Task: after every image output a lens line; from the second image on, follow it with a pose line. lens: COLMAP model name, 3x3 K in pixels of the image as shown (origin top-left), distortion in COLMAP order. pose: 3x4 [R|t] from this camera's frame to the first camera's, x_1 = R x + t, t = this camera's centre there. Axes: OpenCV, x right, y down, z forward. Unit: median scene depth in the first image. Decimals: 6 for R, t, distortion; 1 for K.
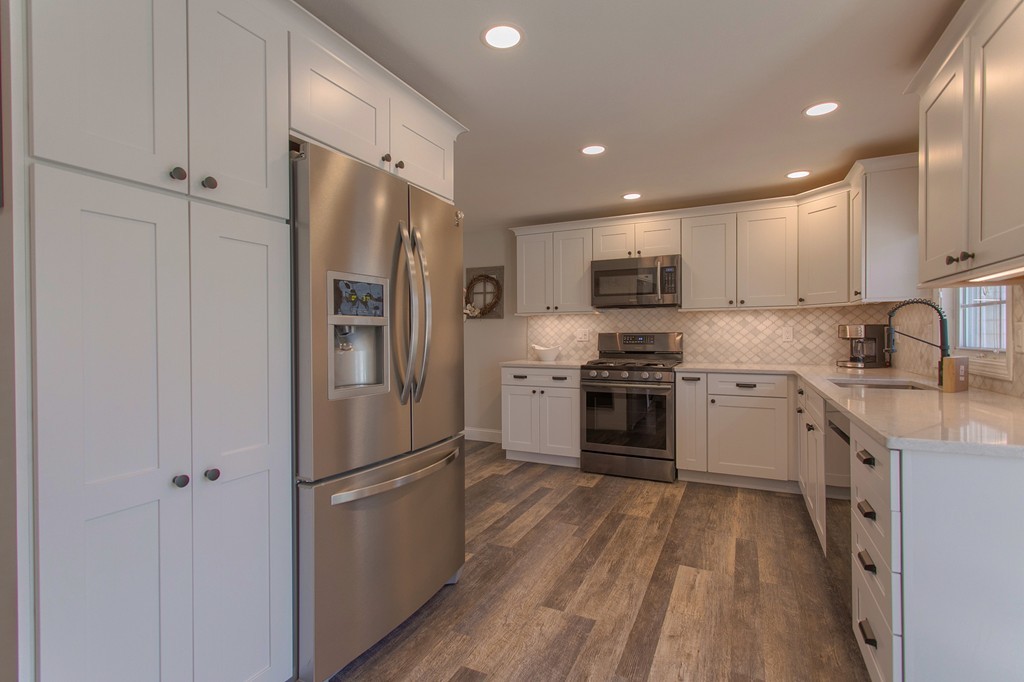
lens RADIAL K [[481.2, 0, 507.9], [0, 481.2, 338.7], [0, 0, 1]] dist [0.001573, 0.001313]
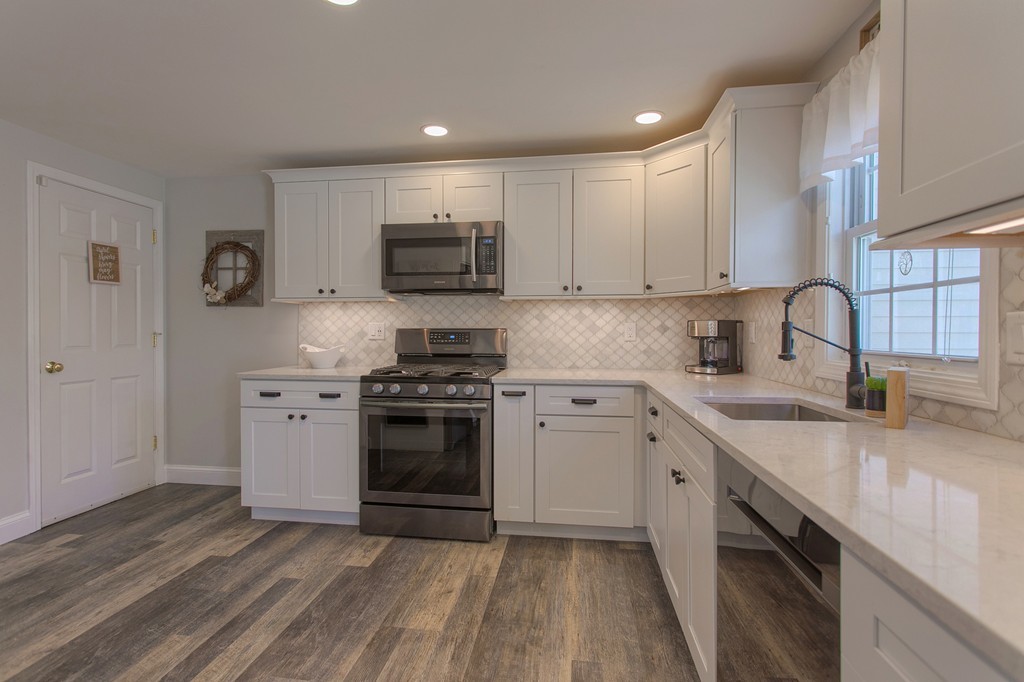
lens RADIAL K [[481.2, 0, 507.6], [0, 481.2, 338.2], [0, 0, 1]] dist [0.001573, 0.001313]
pose [[0.950456, 0.002287, 0.310850, 0.155580], [-0.003816, 0.999983, 0.004311, -0.001219], [-0.310835, -0.005283, 0.950449, 0.338335]]
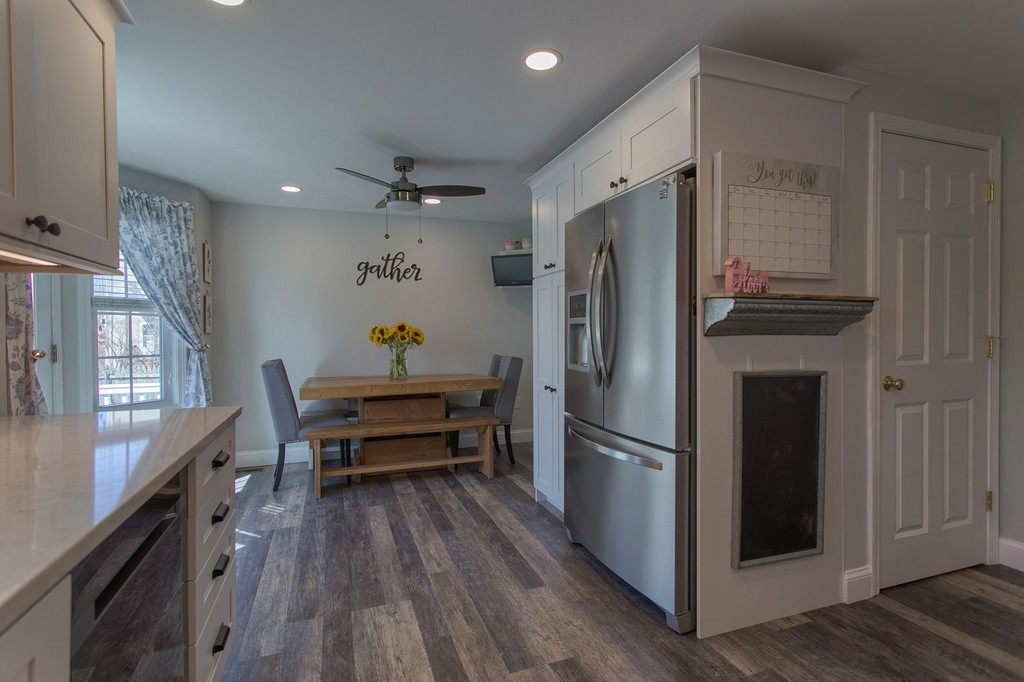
lens RADIAL K [[481.2, 0, 508.1], [0, 481.2, 337.4], [0, 0, 1]] dist [0.001573, 0.001313]
pose [[-0.691550, 0.021402, -0.722012, 0.574596], [0.007486, 0.999720, 0.022464, -0.013446], [0.722290, 0.010130, -0.691516, 1.159521]]
